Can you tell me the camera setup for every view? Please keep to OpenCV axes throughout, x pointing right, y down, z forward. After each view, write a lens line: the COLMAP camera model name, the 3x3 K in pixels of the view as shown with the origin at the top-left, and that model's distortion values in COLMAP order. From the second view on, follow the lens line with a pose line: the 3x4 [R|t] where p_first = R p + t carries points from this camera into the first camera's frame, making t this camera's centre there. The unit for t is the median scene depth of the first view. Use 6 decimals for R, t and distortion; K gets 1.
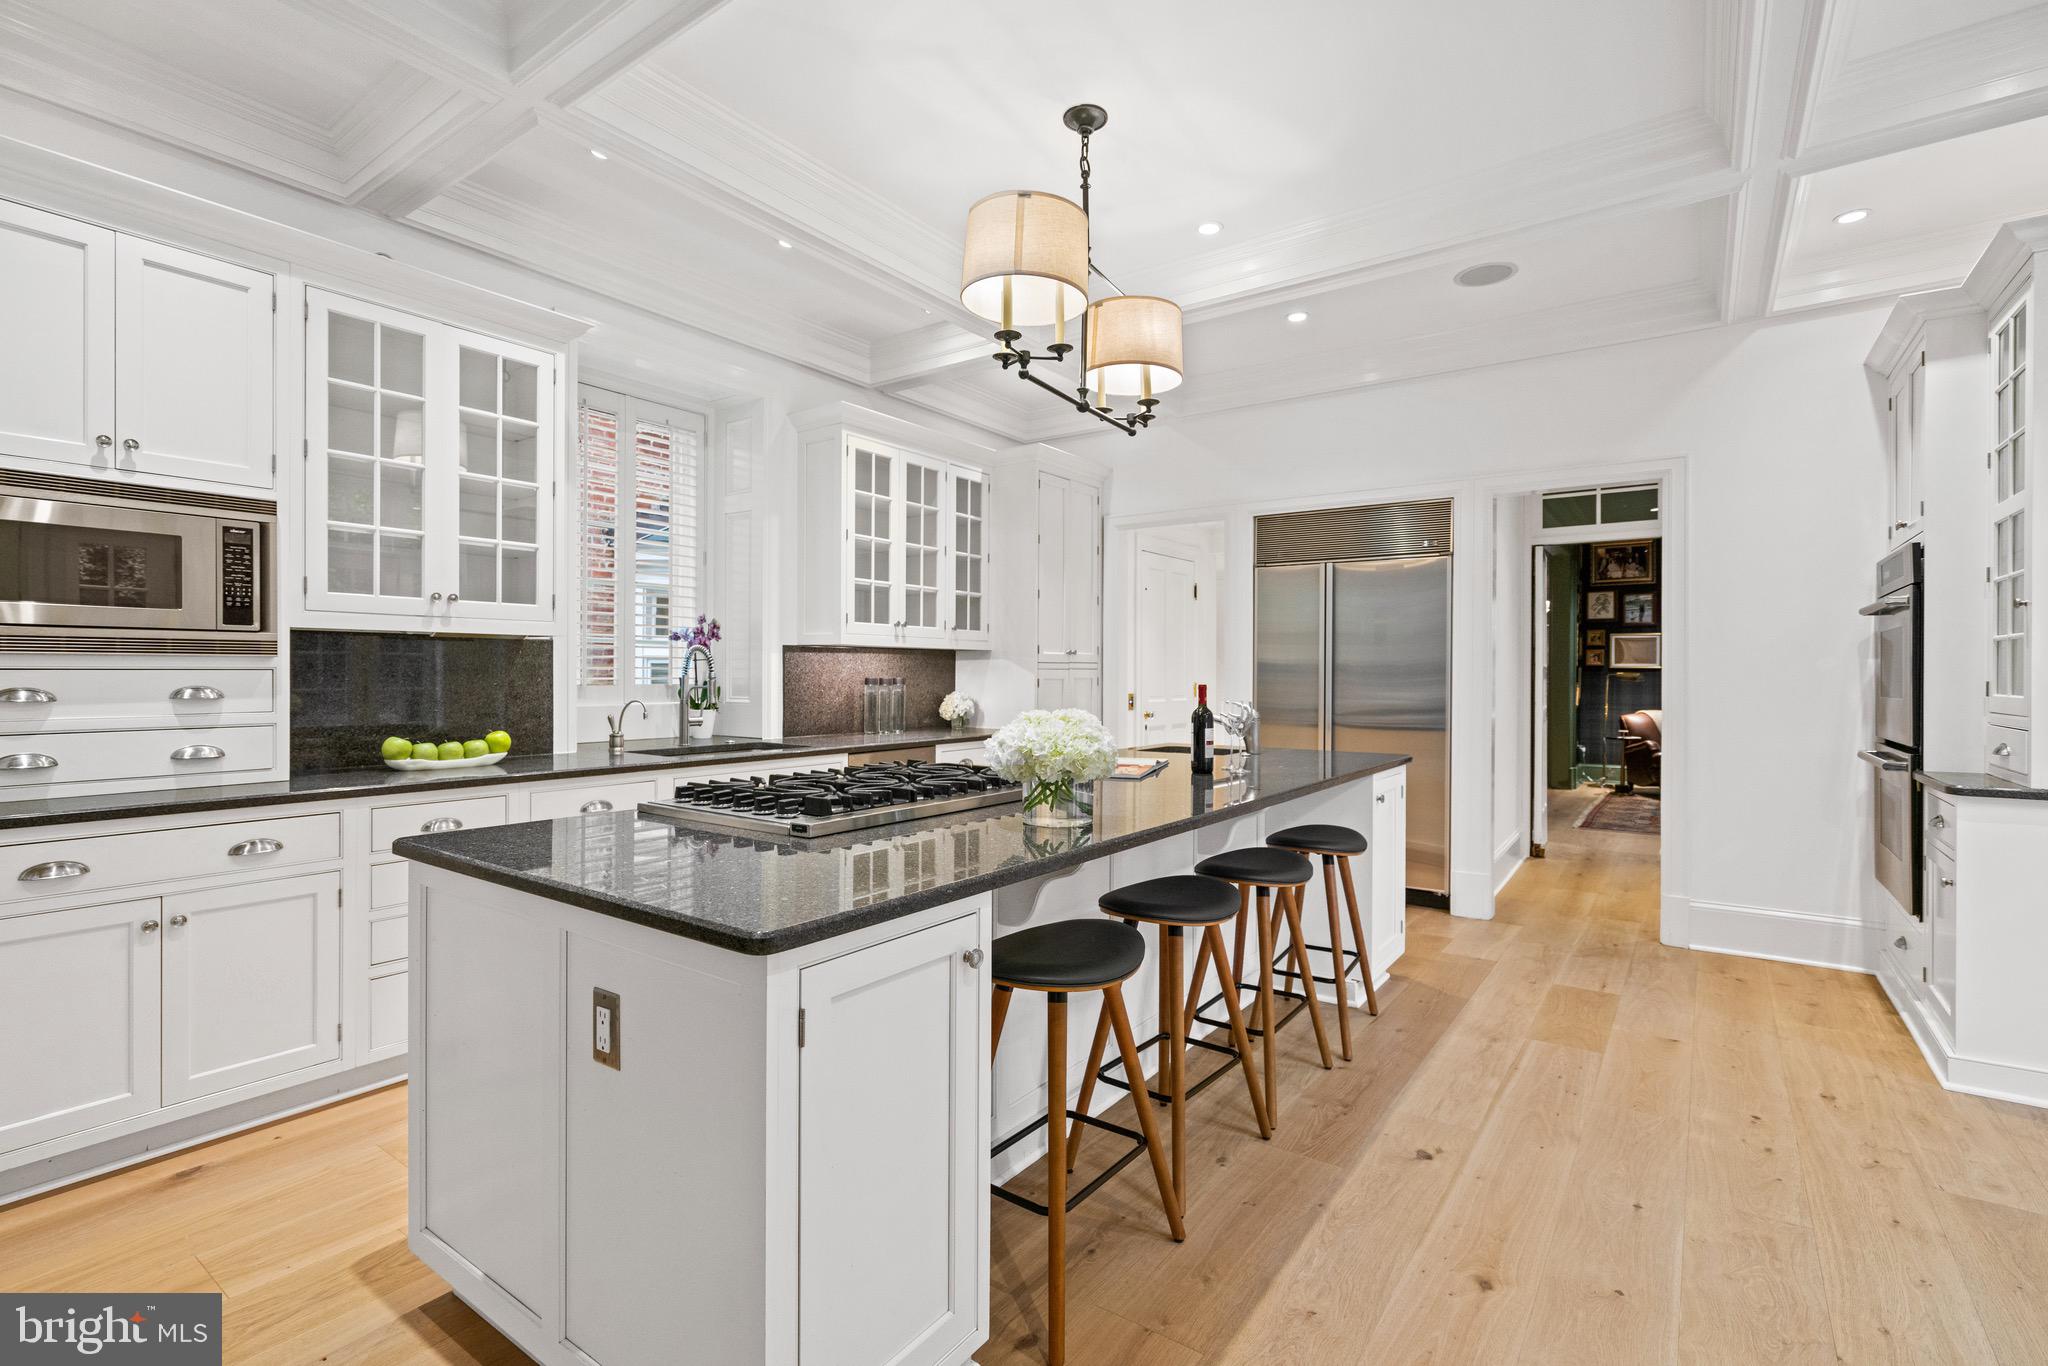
lens RADIAL K [[943.8, 0, 1039.1], [0, 943.8, 671.2], [0, 0, 1]] dist [-0.004765, 0.003220]
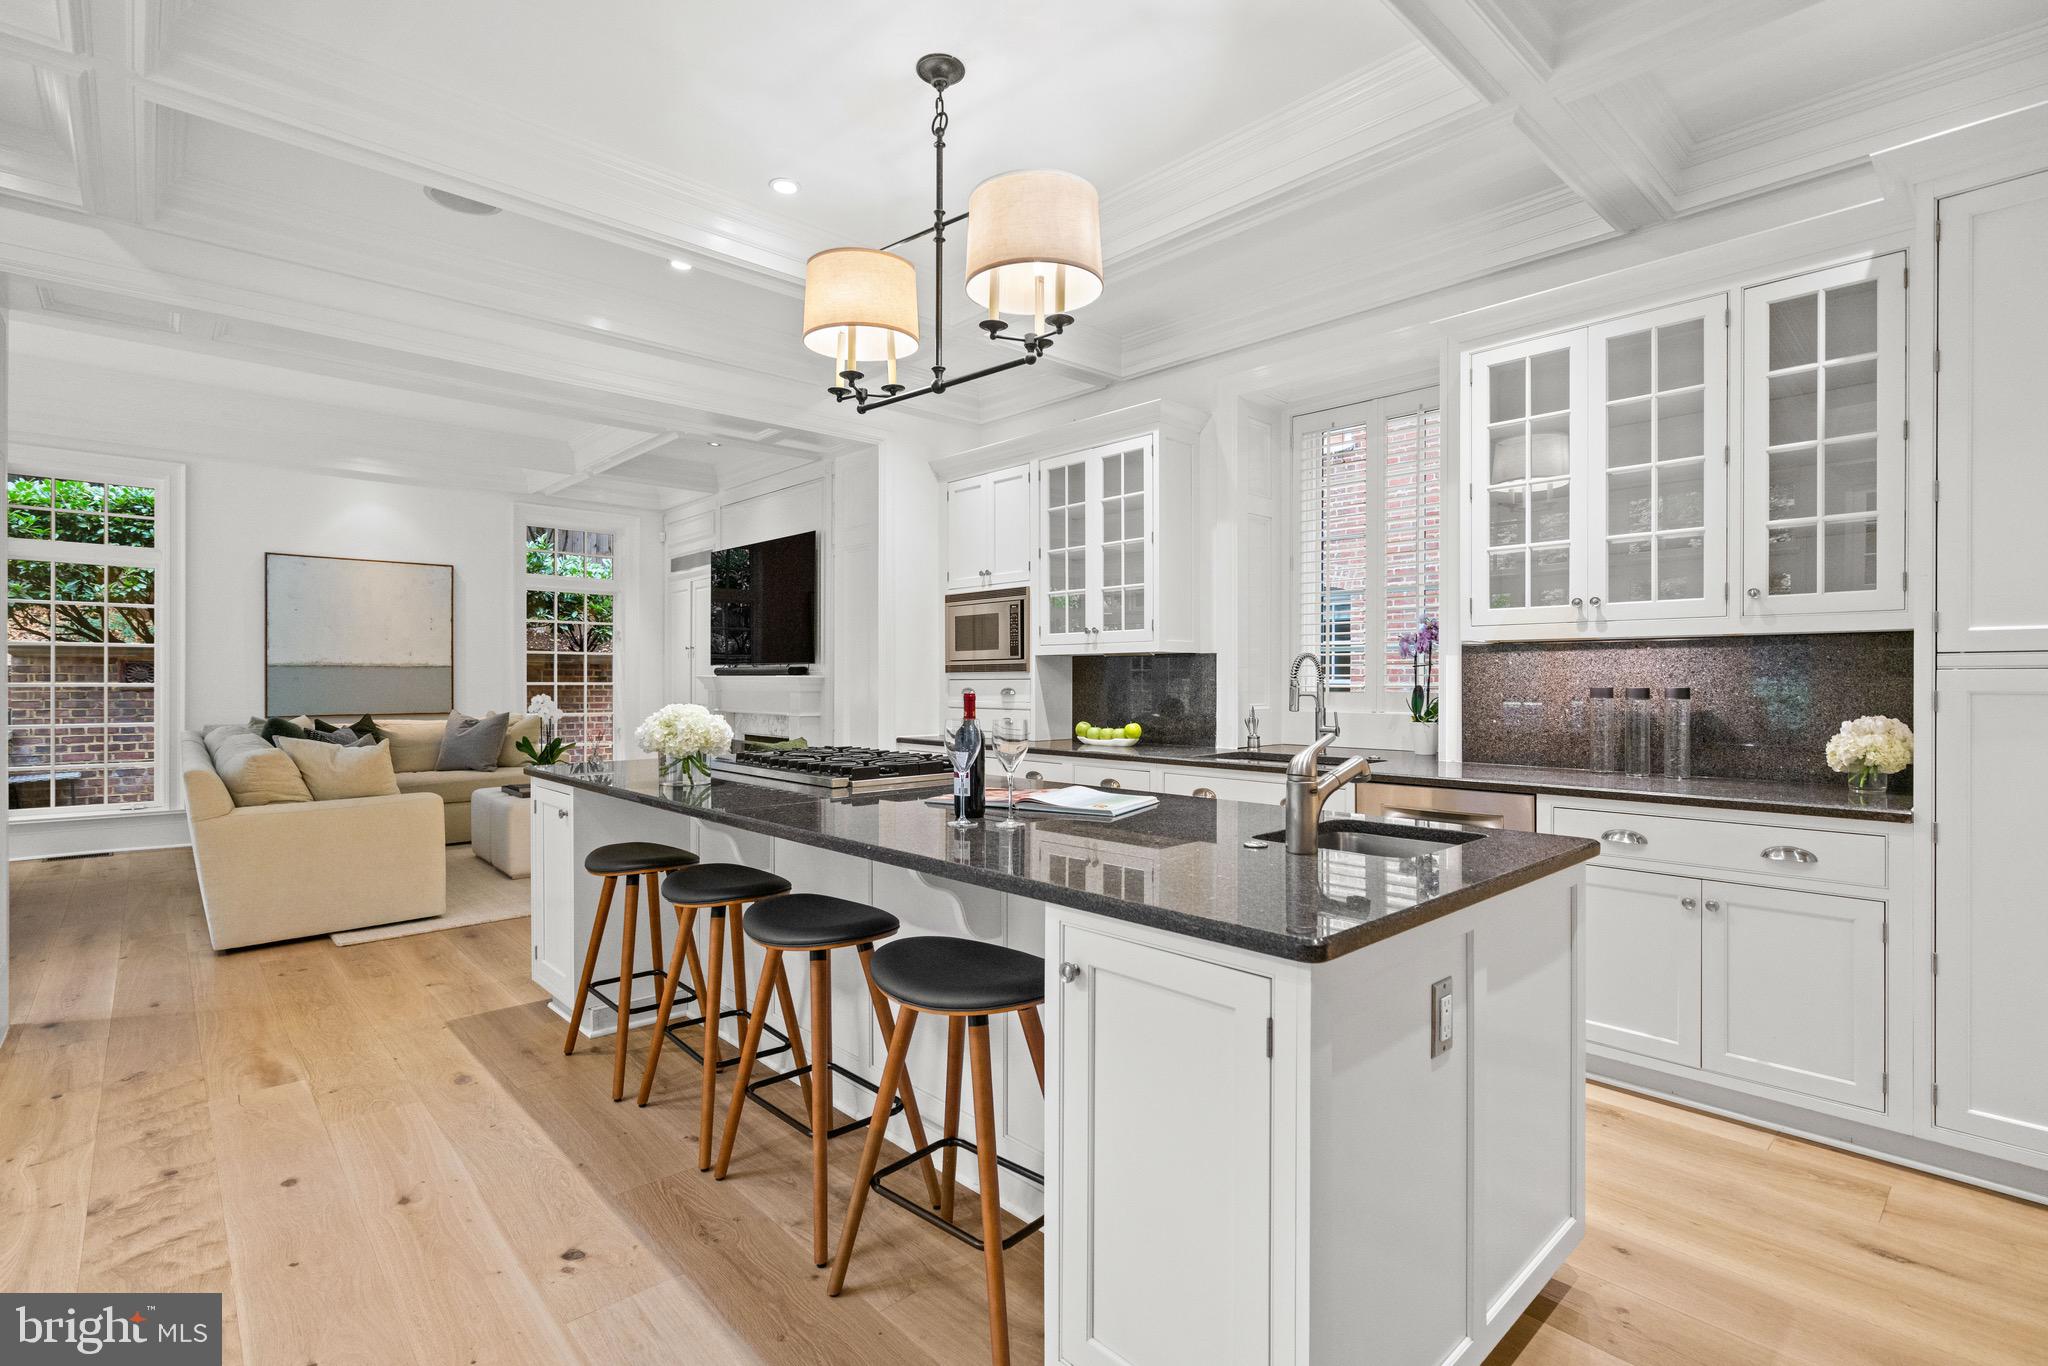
lens RADIAL K [[943.8, 0, 1018.2], [0, 943.8, 697.1], [0, 0, 1]] dist [-0.004765, 0.003220]
pose [[-0.205654, 0.017062, -0.978476, 0.791155], [0.004356, 0.999854, 0.016519, 0.002341], [0.978615, -0.000865, -0.205698, 1.082416]]
